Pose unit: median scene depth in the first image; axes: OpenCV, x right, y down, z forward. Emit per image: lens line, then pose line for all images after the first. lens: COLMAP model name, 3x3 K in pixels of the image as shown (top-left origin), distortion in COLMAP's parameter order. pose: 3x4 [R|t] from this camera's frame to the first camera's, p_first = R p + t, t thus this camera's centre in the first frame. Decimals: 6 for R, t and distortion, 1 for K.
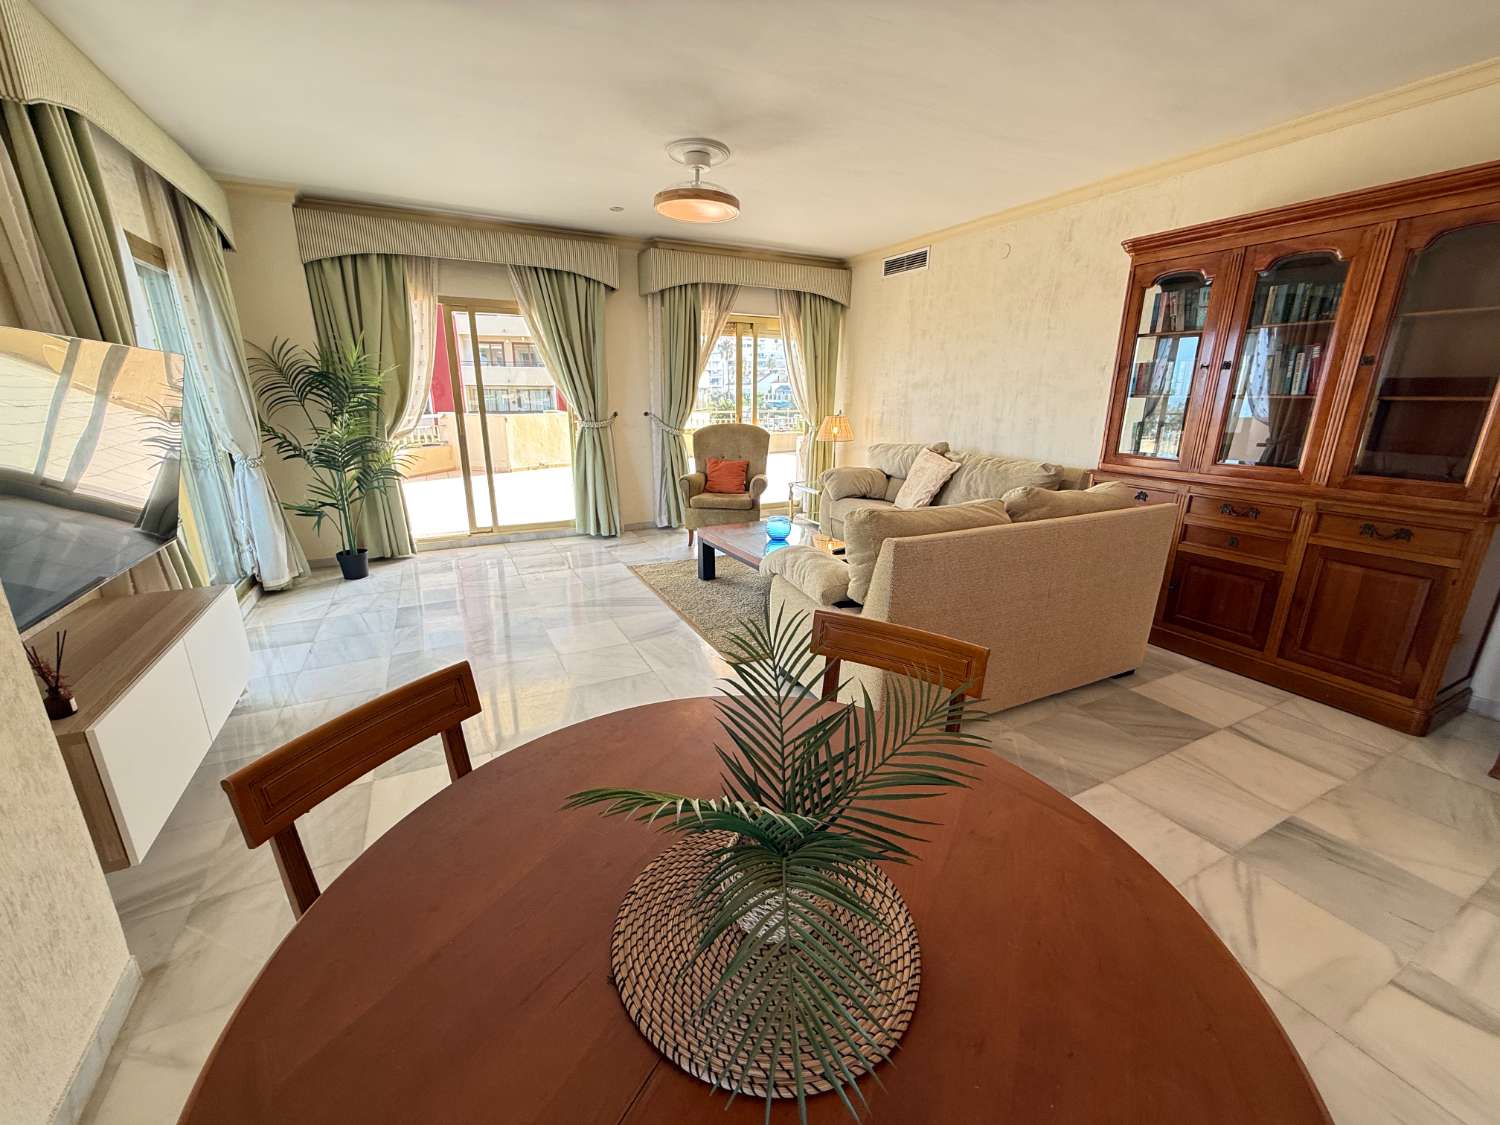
lens RADIAL K [[598.7, 0, 745.5], [0, 598.7, 562.6], [0, 0, 1]] dist [-0.000127, 0.000130]
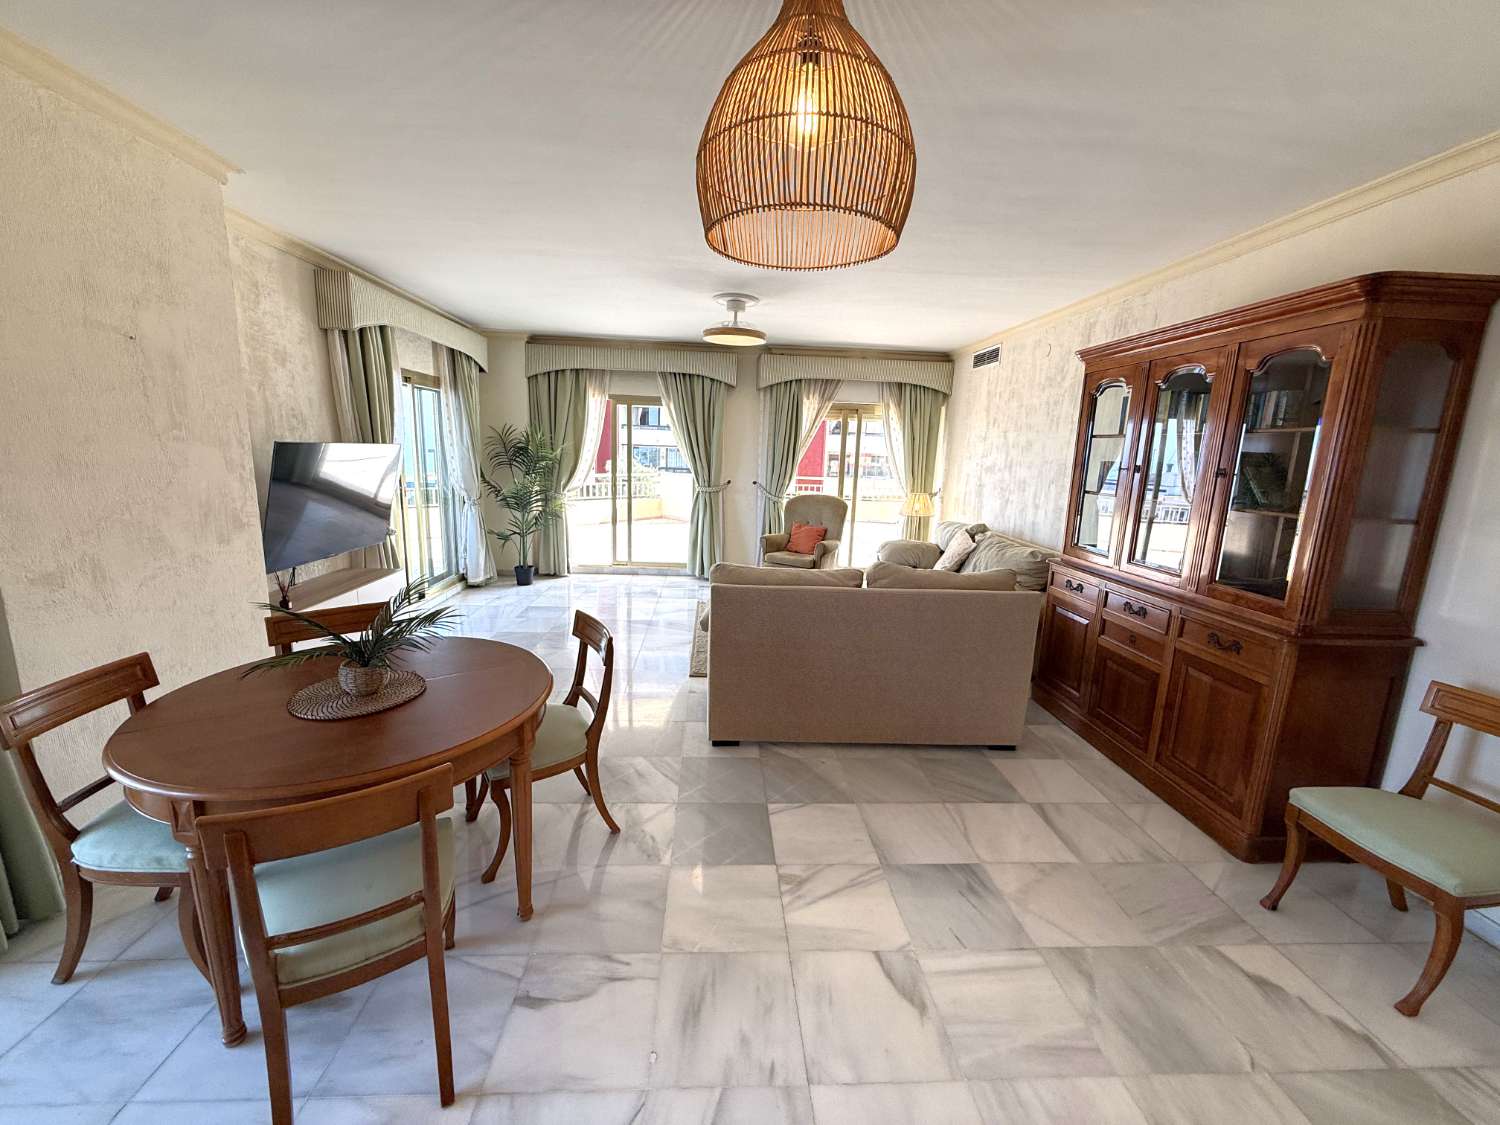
lens RADIAL K [[599.5, 0, 744.3], [0, 599.5, 562.4], [0, 0, 1]] dist [0.000456, -0.000085]
pose [[0.911969, 0.101434, -0.397522, 0.381828], [-0.141035, 0.987412, -0.071600, 0.000747], [0.385255, 0.121361, 0.914795, -0.121244]]
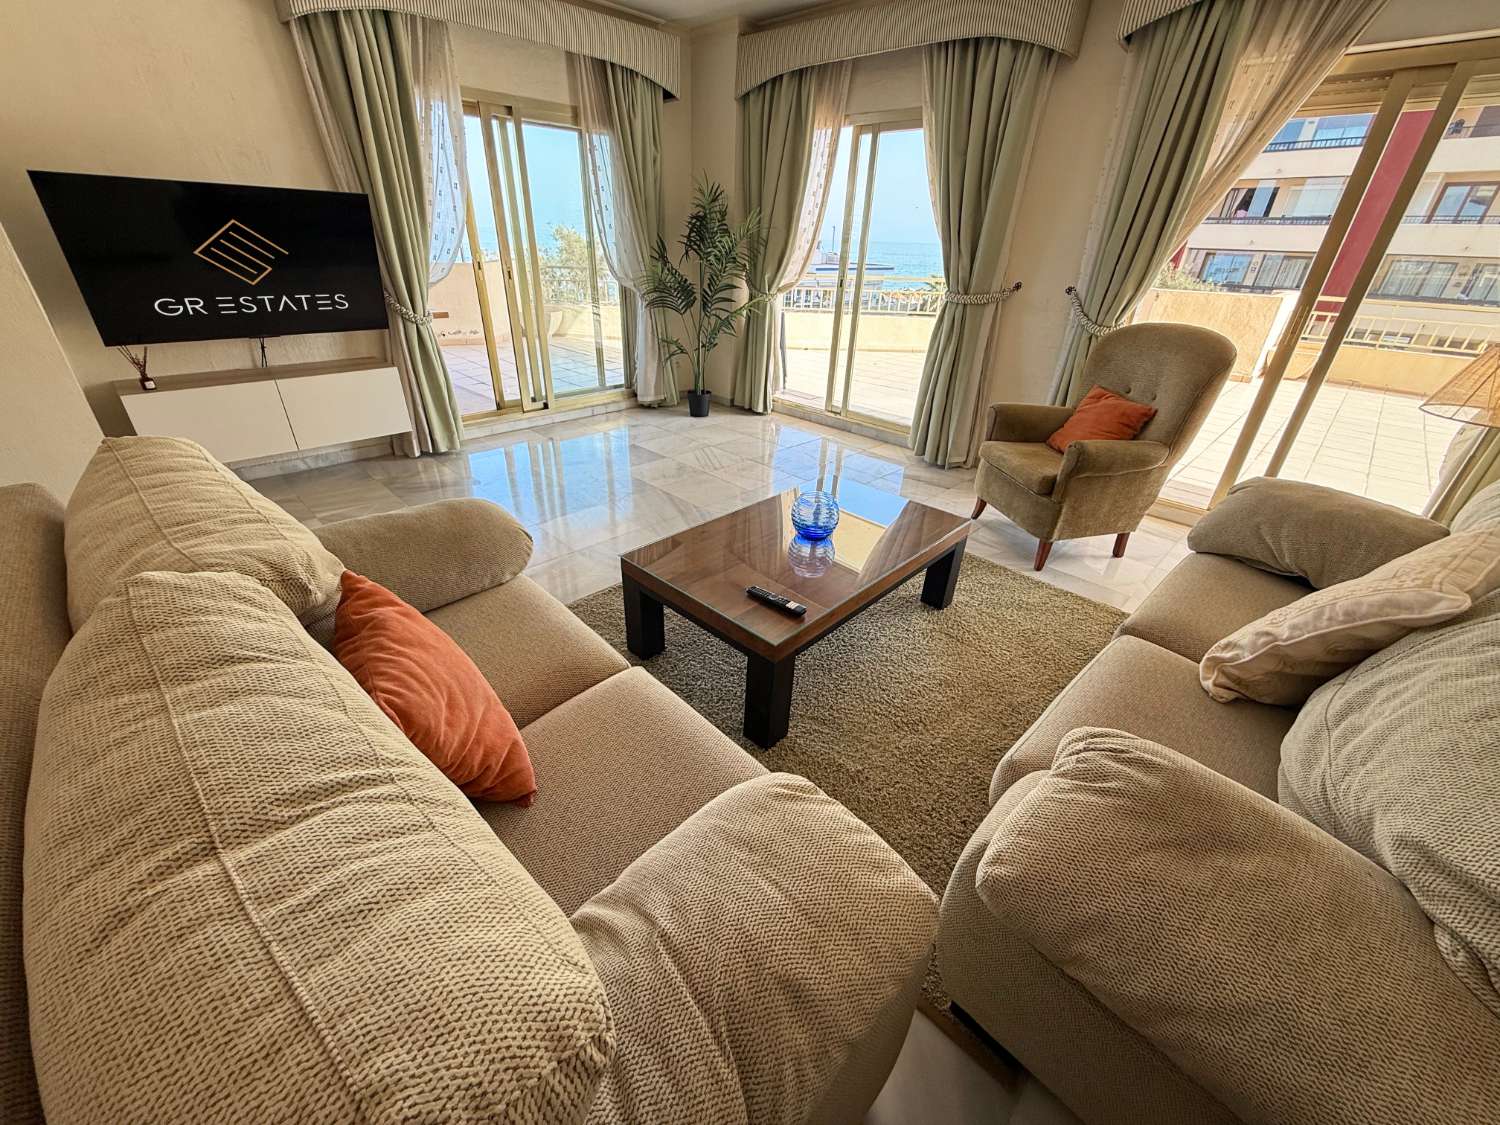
lens RADIAL K [[599.5, 0, 744.3], [0, 599.5, 562.4], [0, 0, 1]] dist [0.000456, -0.000085]
pose [[0.306442, 0.459210, -0.833798, 0.424846], [-0.292511, 0.878986, 0.376592, -0.172523], [0.905832, 0.128491, 0.403682, 0.616358]]
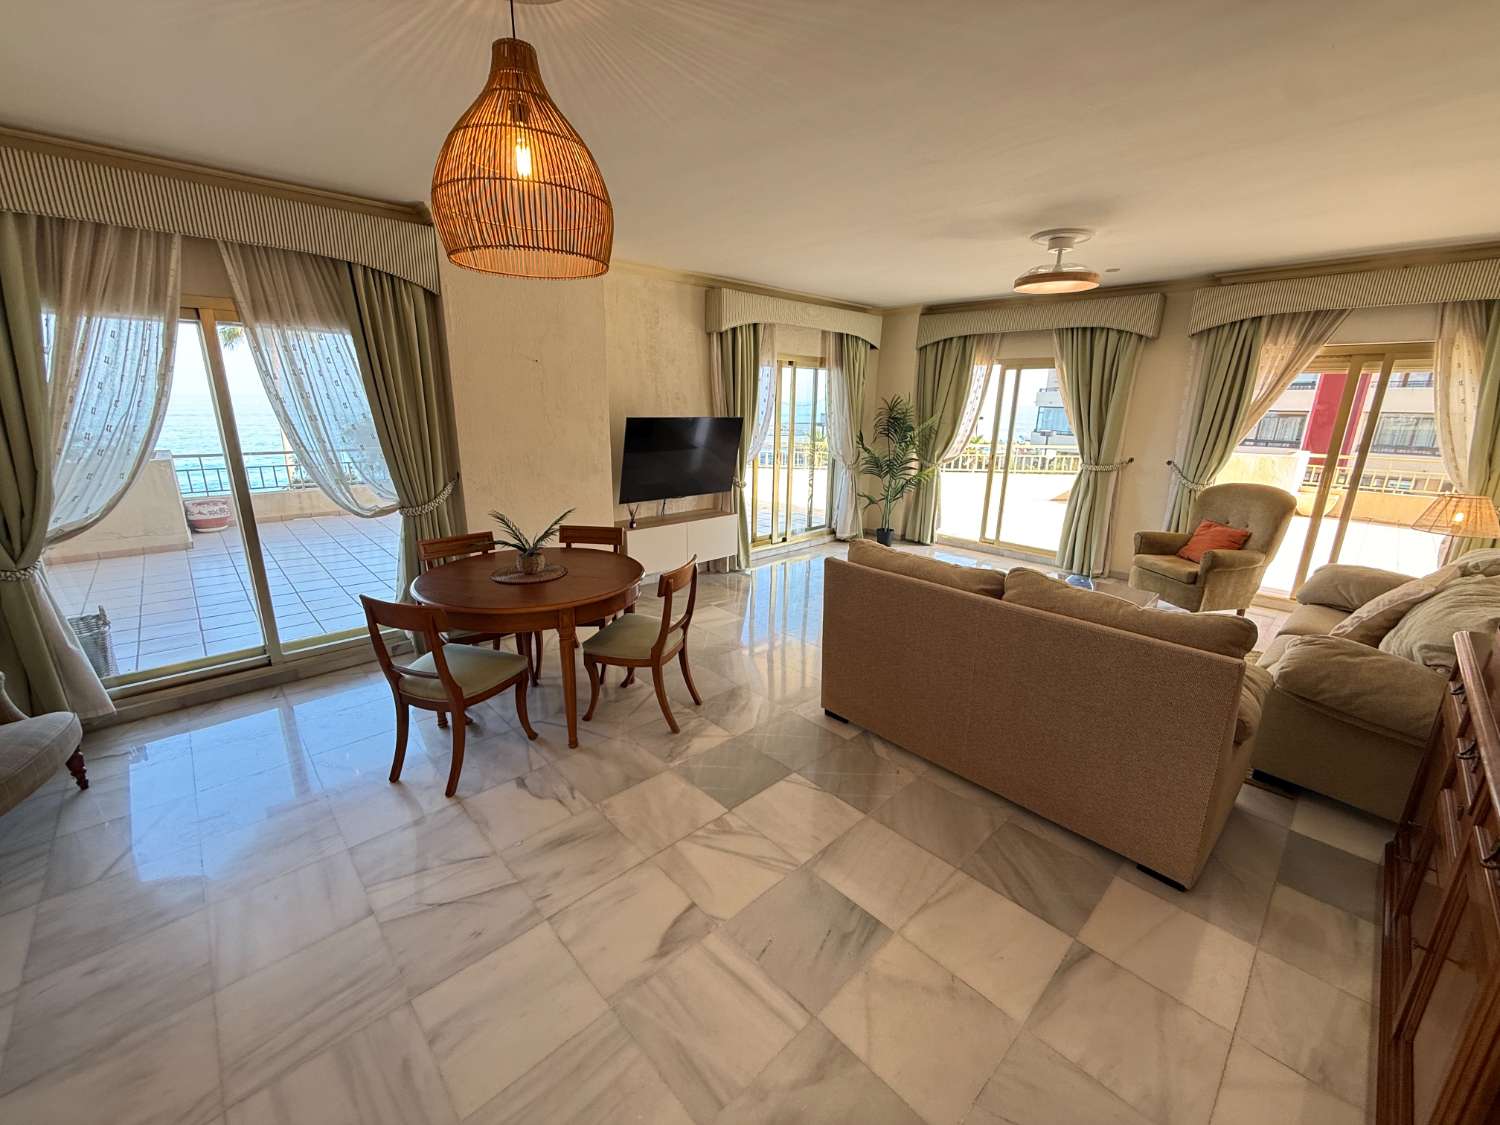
lens RADIAL K [[599.5, 0, 744.3], [0, 599.5, 562.4], [0, 0, 1]] dist [0.000456, -0.000085]
pose [[0.276025, 0.248668, -0.928426, 0.671051], [-0.278985, 0.945094, 0.170188, -0.094238], [0.919770, 0.212041, 0.330244, 0.147733]]
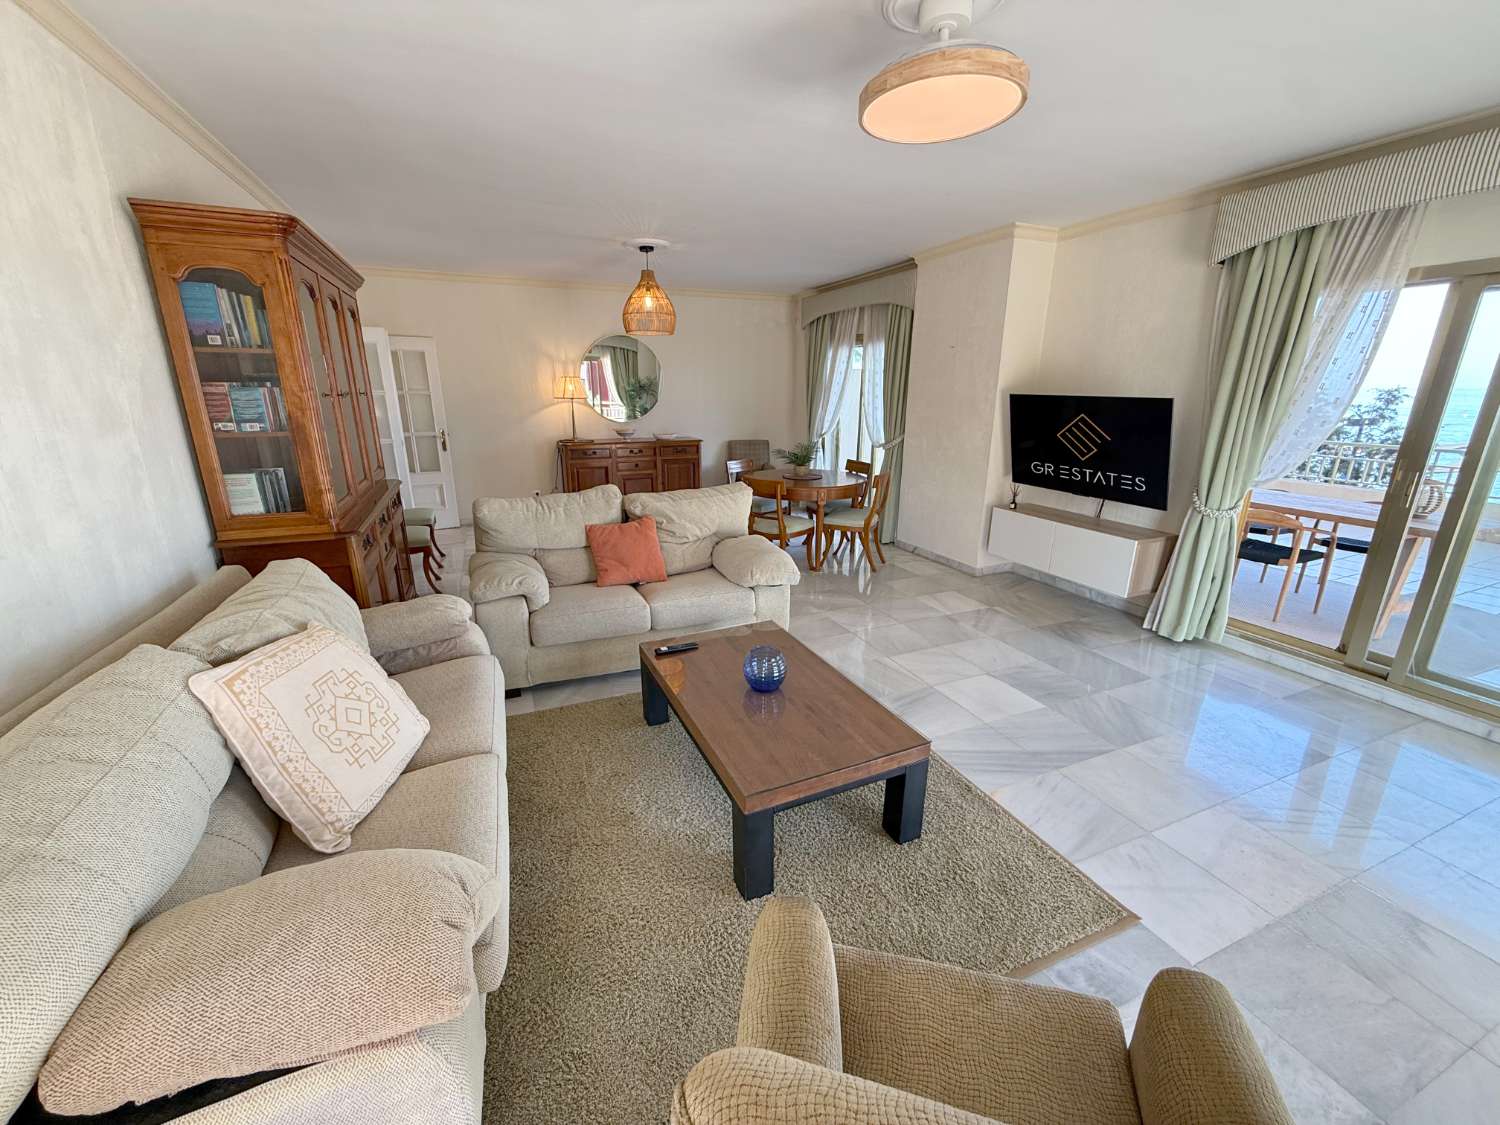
lens RADIAL K [[599.5, 0, 744.3], [0, 599.5, 562.4], [0, 0, 1]] dist [0.000456, -0.000085]
pose [[-0.996563, -0.031426, 0.076648, 0.023462], [0.014318, 0.845978, 0.533026, -0.383310], [-0.081593, 0.532292, -0.842620, 1.215297]]
